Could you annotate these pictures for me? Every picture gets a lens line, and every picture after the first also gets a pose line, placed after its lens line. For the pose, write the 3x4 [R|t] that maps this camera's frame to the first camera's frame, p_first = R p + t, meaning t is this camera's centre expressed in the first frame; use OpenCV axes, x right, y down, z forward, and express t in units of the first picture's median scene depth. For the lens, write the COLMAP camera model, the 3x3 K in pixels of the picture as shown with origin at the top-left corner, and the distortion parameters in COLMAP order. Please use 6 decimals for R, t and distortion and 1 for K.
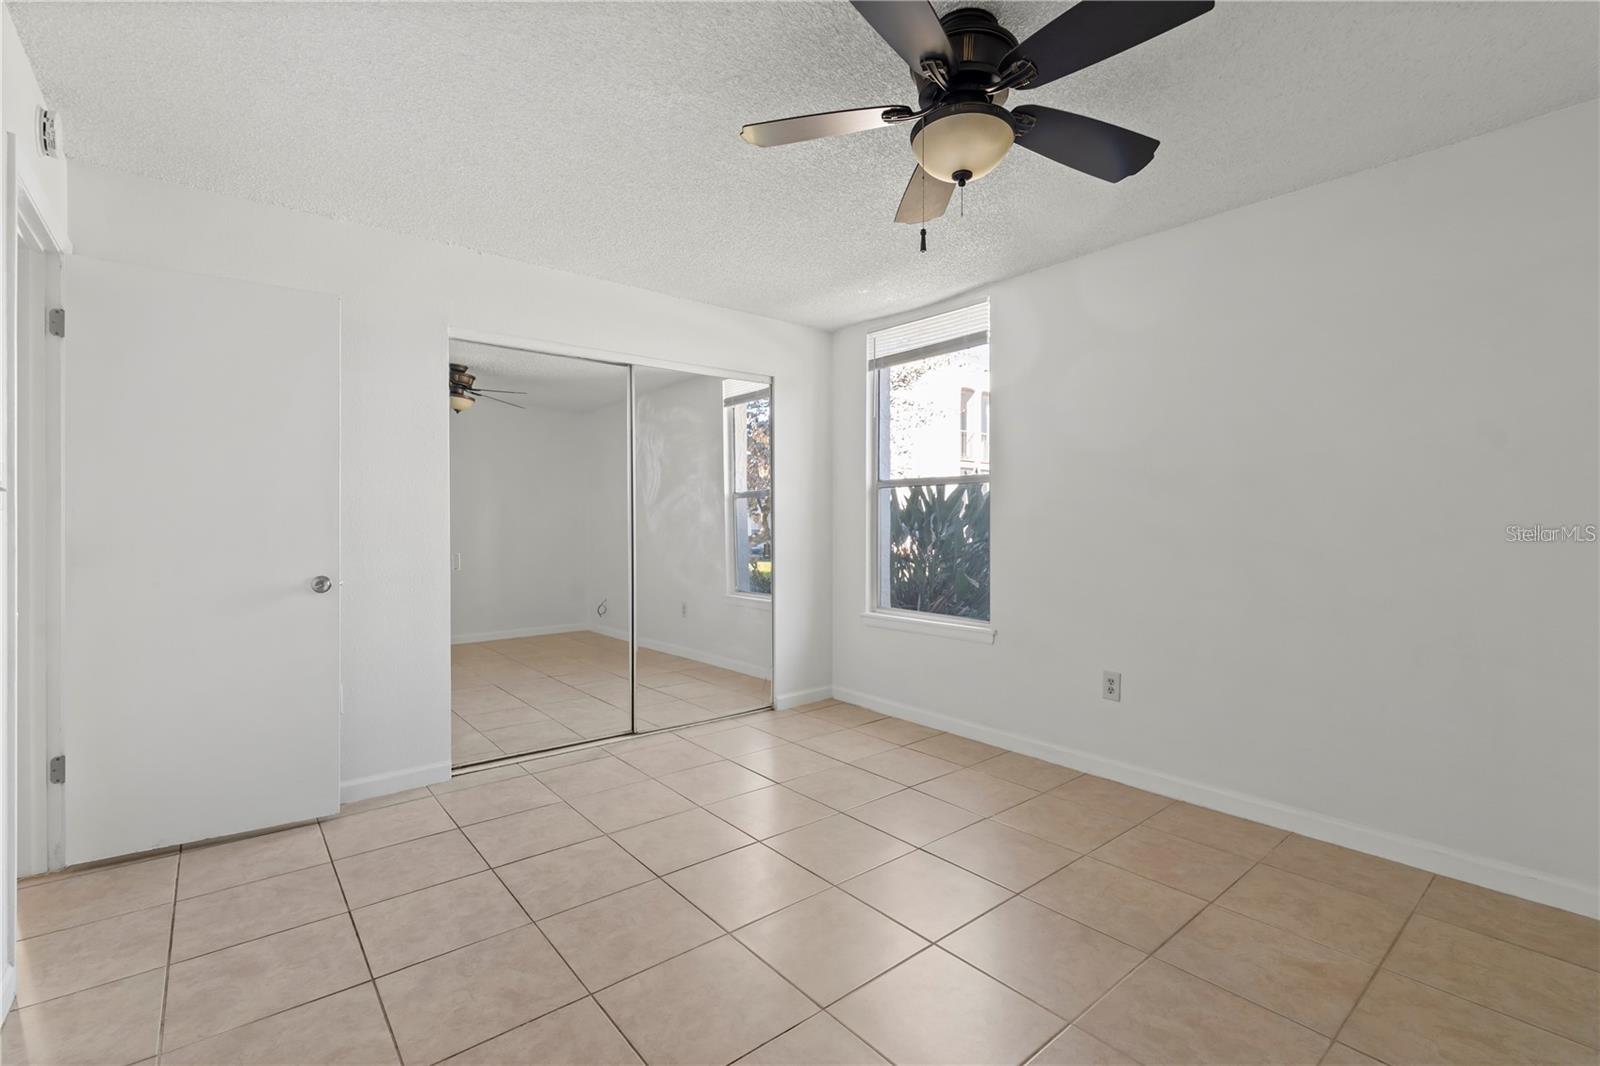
lens RADIAL K [[728.2, 0, 815.2], [0, 728.2, 529.4], [0, 0, 1]] dist [-0.003484, -0.000074]
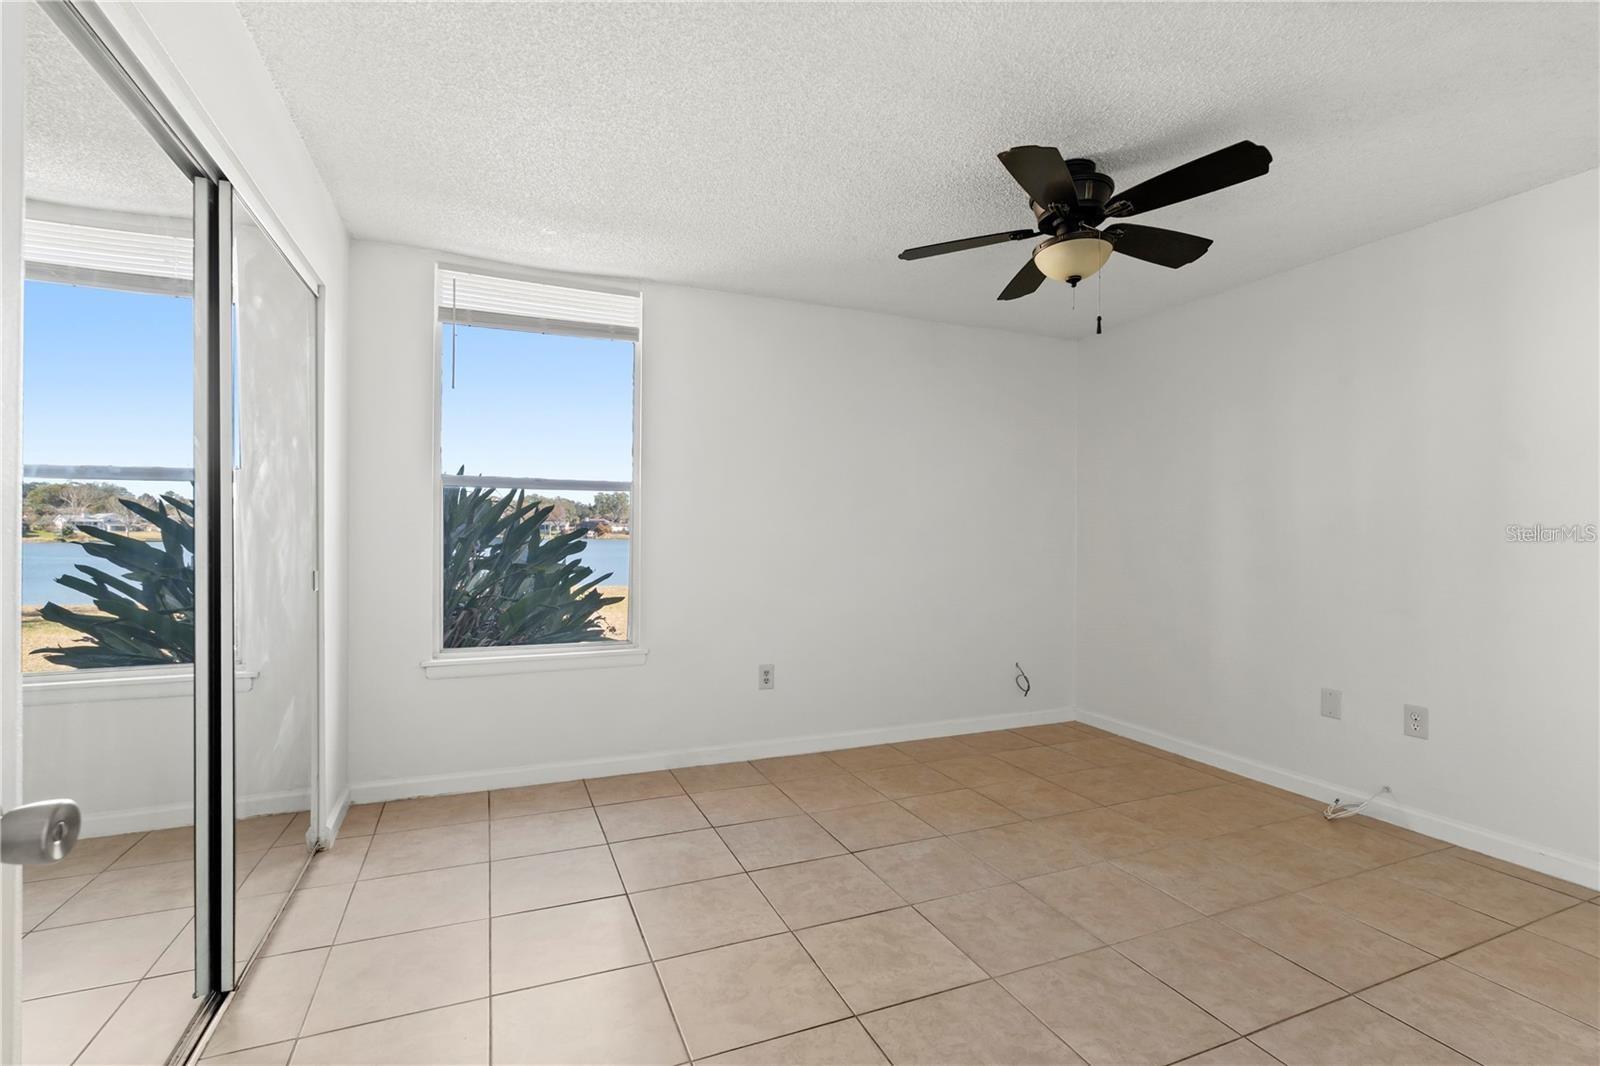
lens RADIAL K [[728.2, 0, 807.6], [0, 728.2, 536.4], [0, 0, 1]] dist [-0.003484, -0.000074]
pose [[0.277252, 0.000754, 0.960797, -0.683239], [0.000978, 0.999999, -0.001067, -0.007139], [-0.960797, 0.001235, 0.277251, 0.610909]]
